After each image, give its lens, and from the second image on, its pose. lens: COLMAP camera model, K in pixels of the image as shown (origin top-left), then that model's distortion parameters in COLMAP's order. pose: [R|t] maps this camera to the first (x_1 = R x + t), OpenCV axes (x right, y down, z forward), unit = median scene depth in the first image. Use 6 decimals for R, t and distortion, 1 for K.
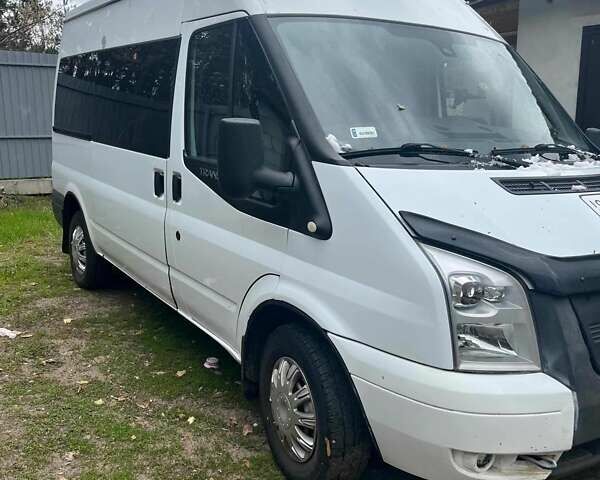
lens RADIAL K [[711.0, 0, 300.0], [0, 711.0, 240.0], [0, 0, 1]] dist [0.126806, -0.001150]
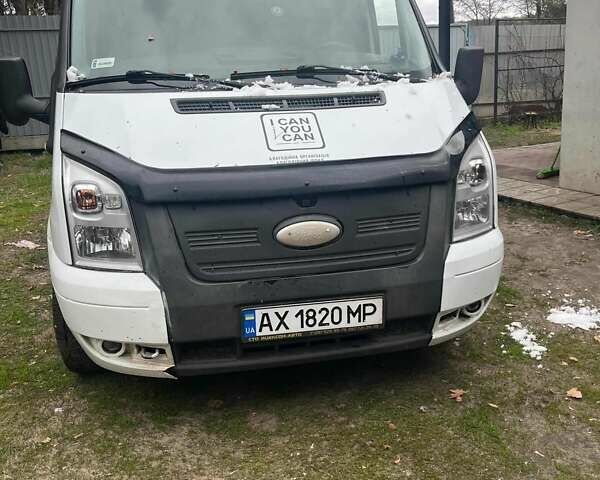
lens RADIAL K [[711.0, 0, 300.0], [0, 711.0, 240.0], [0, 0, 1]] dist [0.126806, -0.001150]
pose [[0.870743, 0.046493, -0.489535, 1.068093], [-0.018757, 0.997936, 0.061415, 0.060266], [0.491380, -0.044294, 0.869818, 0.166301]]
